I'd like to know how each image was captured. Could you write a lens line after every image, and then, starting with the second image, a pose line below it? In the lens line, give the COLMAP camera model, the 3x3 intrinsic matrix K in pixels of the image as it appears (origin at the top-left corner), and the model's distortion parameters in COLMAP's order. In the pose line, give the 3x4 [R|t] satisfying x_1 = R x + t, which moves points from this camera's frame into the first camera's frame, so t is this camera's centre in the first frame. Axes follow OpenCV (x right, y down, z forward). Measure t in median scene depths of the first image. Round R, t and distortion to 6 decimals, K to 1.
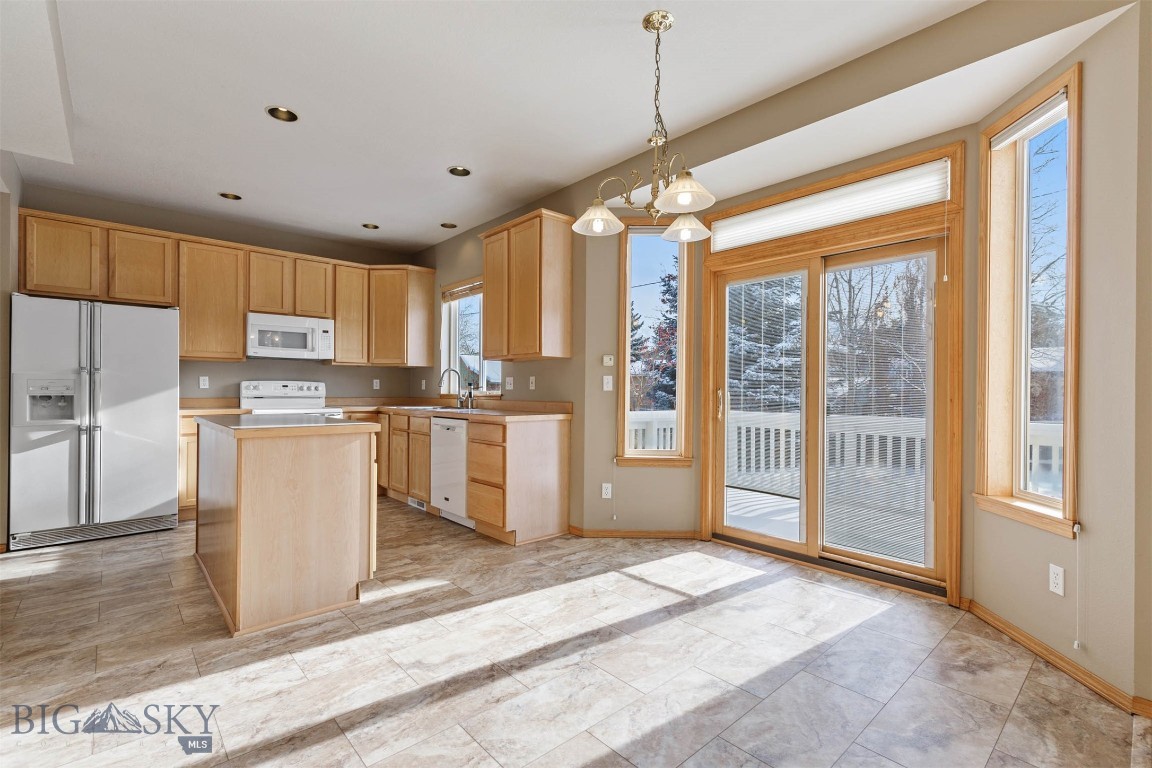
lens RADIAL K [[520.4, 0, 576.0], [0, 520.4, 384.0], [0, 0, 1]] dist [0.000879, 0.000414]
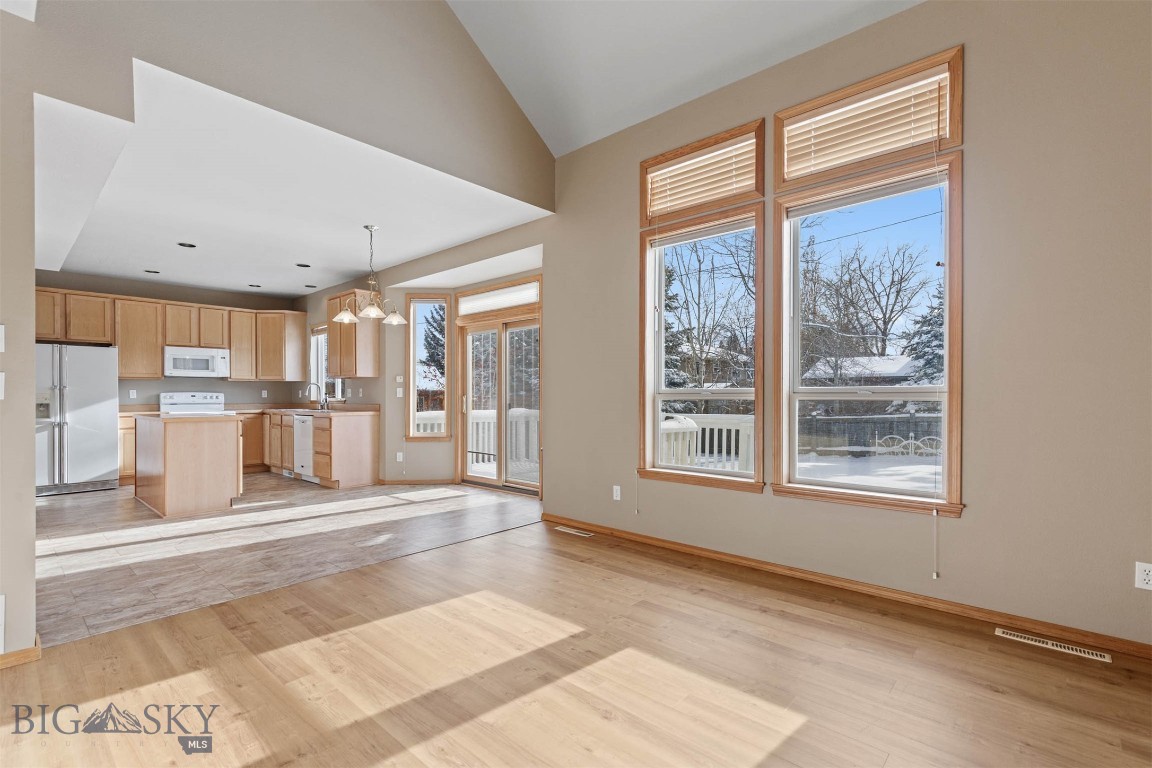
lens RADIAL K [[527.7, 0, 576.3], [0, 527.7, 392.4], [0, 0, 1]] dist [0.002836, 0.000230]
pose [[0.994235, -0.009154, 0.106829, 0.417401], [0.008575, 0.999946, 0.005877, -0.006633], [-0.106877, -0.004927, 0.994260, -0.698928]]
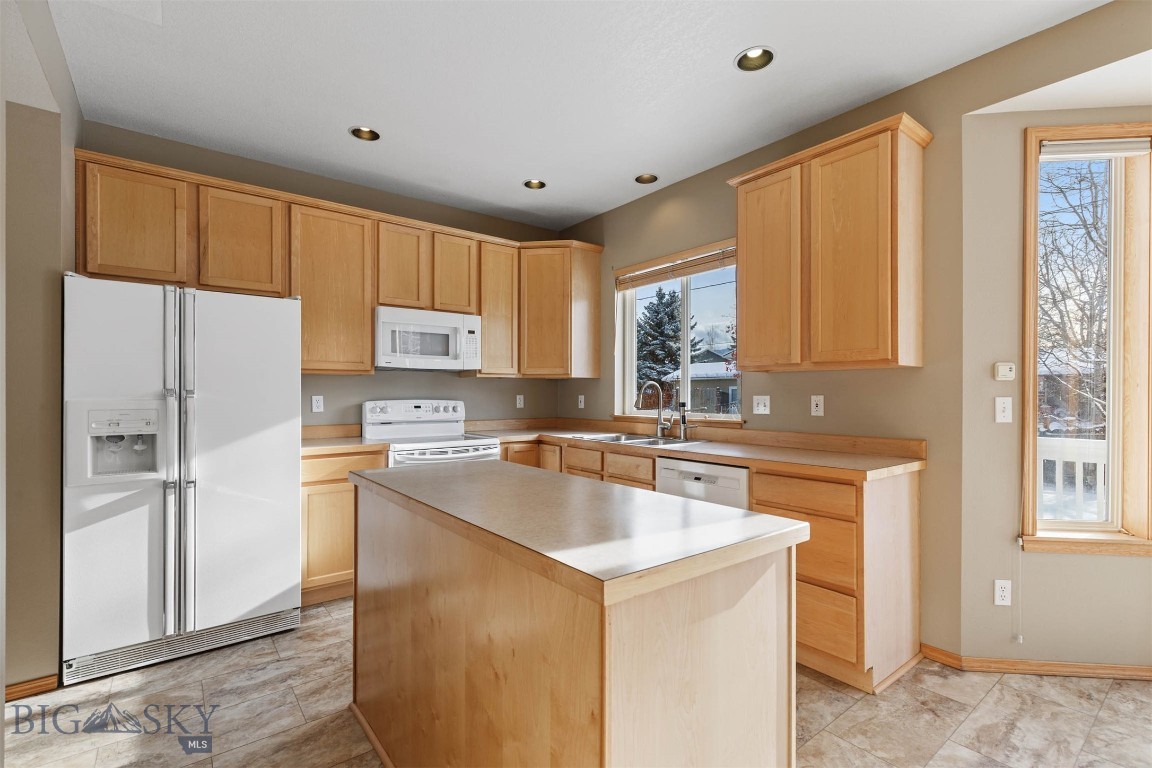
lens RADIAL K [[521.6, 0, 569.8], [0, 521.6, 387.2], [0, 0, 1]] dist [0.003668, 0.000150]
pose [[0.997261, -0.005533, -0.073753, -0.362406], [0.005580, 0.999984, 0.000430, -0.028665], [0.073750, -0.000840, 0.997276, 0.351032]]
